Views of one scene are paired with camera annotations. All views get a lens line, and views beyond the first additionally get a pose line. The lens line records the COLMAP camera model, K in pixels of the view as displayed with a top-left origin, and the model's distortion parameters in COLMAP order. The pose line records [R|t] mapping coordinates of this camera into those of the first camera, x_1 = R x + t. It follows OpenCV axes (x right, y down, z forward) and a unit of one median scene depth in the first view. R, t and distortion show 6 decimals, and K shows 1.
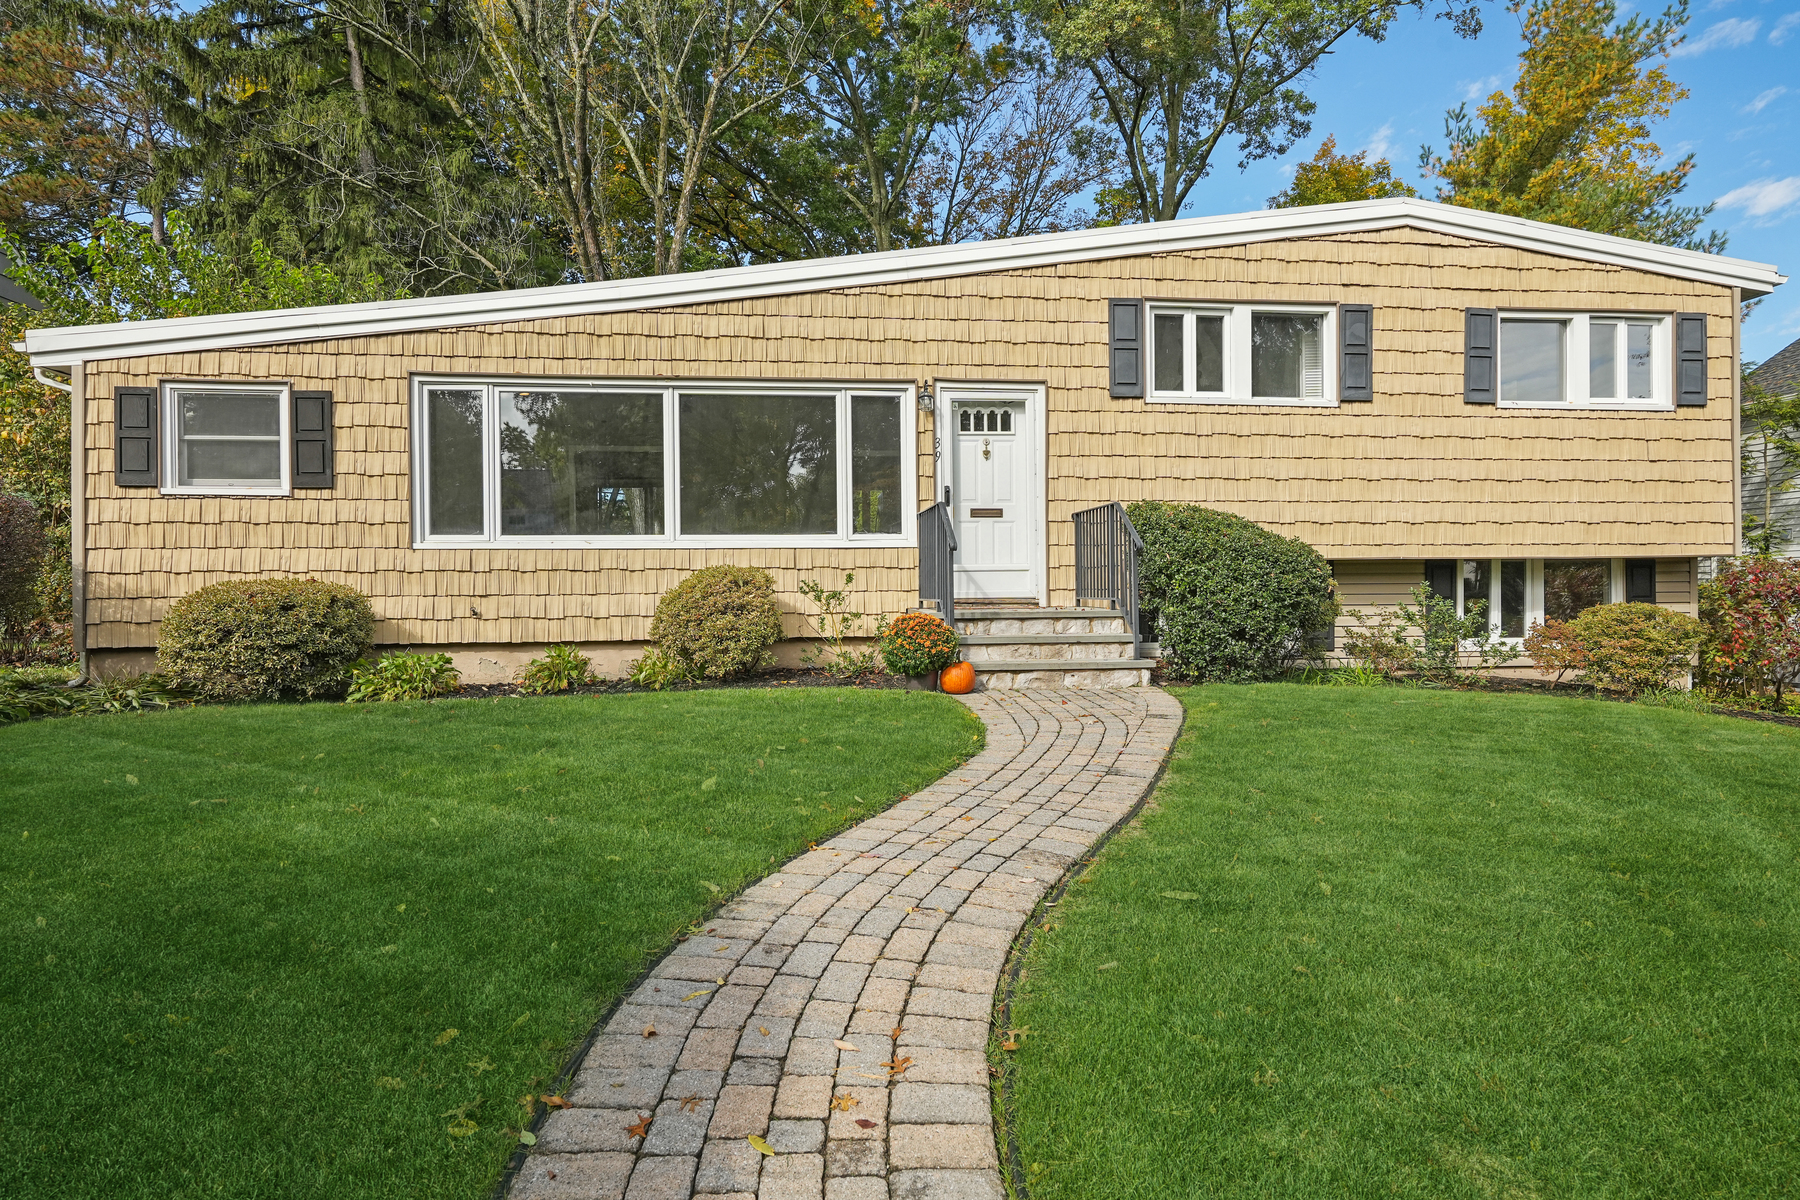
lens RADIAL K [[982.1, 0, 901.2], [0, 982.1, 602.4], [0, 0, 1]] dist [0.004902, 0.000076]
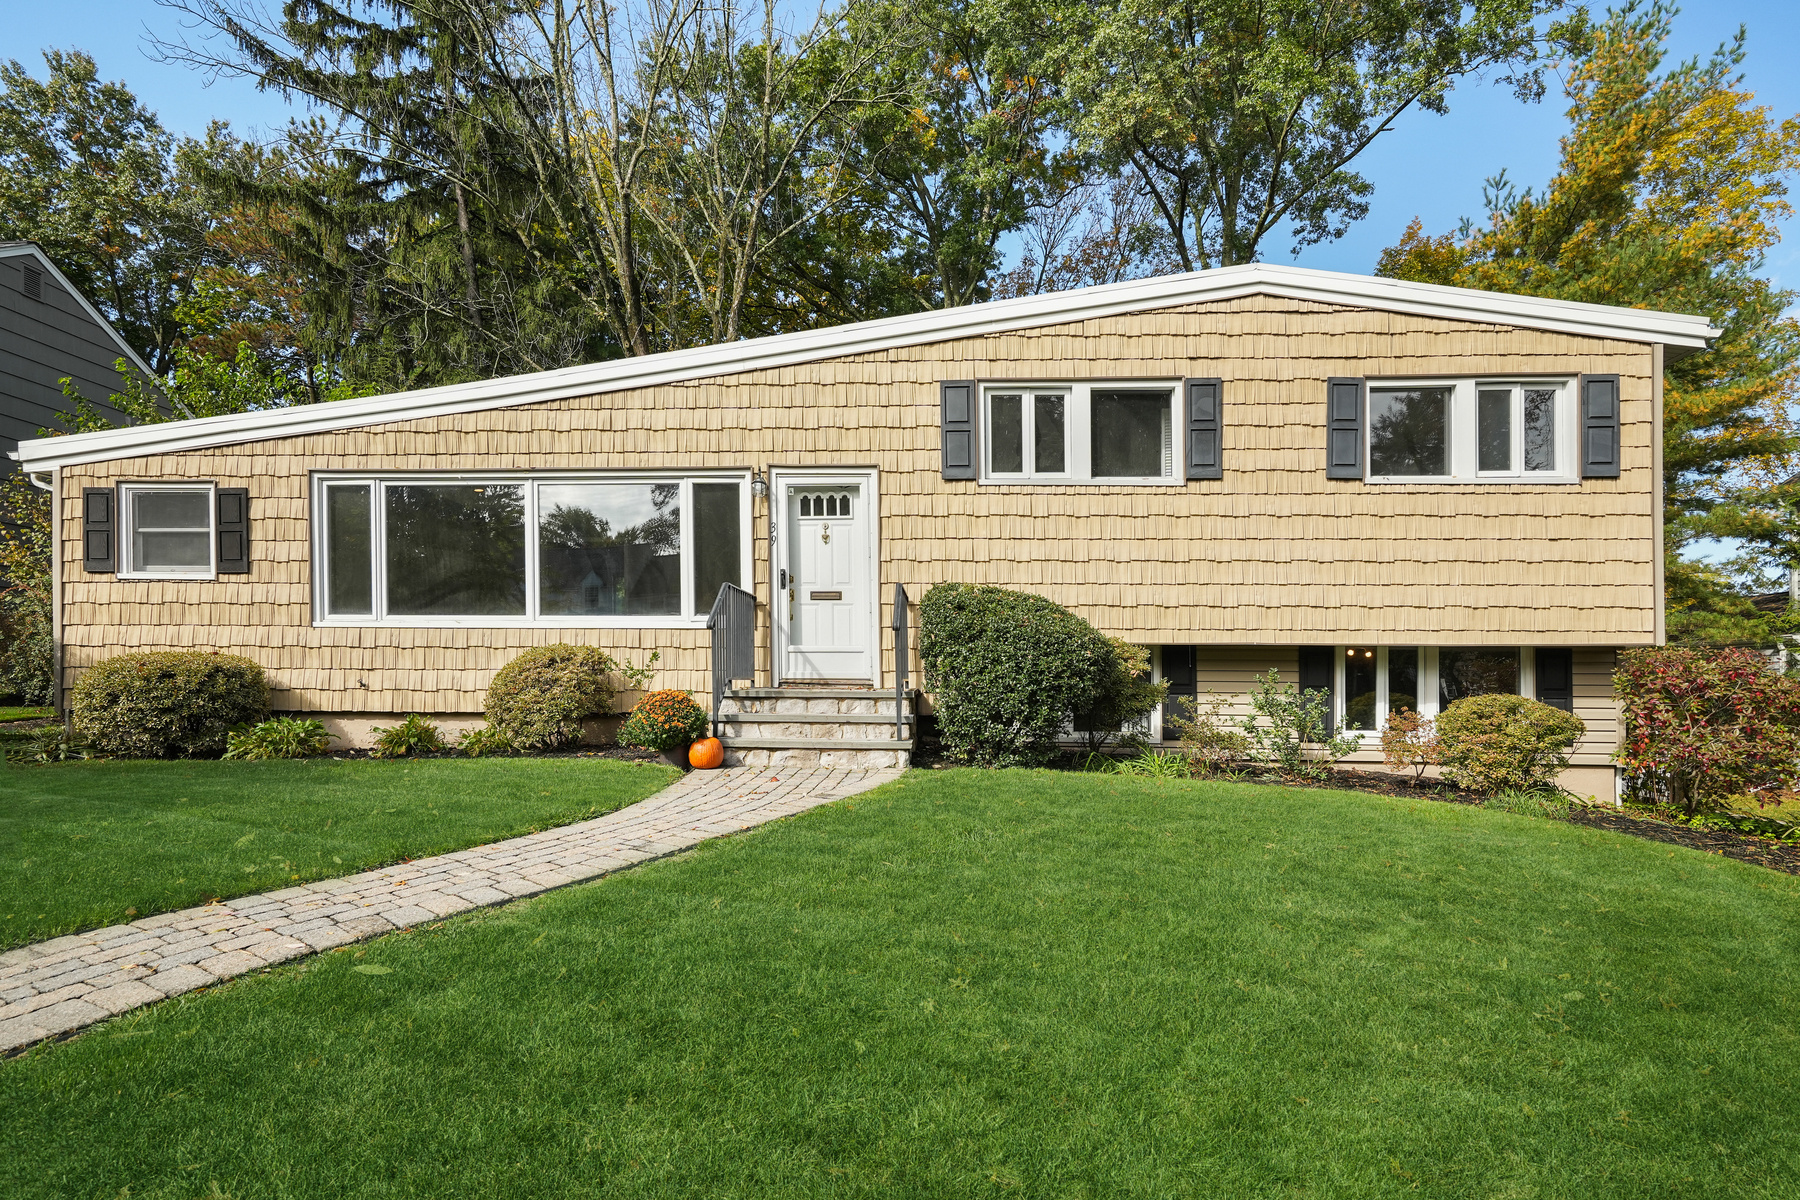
lens RADIAL K [[919.8, 0, 902.2], [0, 919.8, 691.7], [0, 0, 1]] dist [-0.001393, 0.002570]
pose [[0.986099, 0.017656, -0.165219, 0.332590], [-0.017499, 0.999844, 0.002402, 0.005225], [0.165235, 0.000523, 0.986254, 0.070084]]
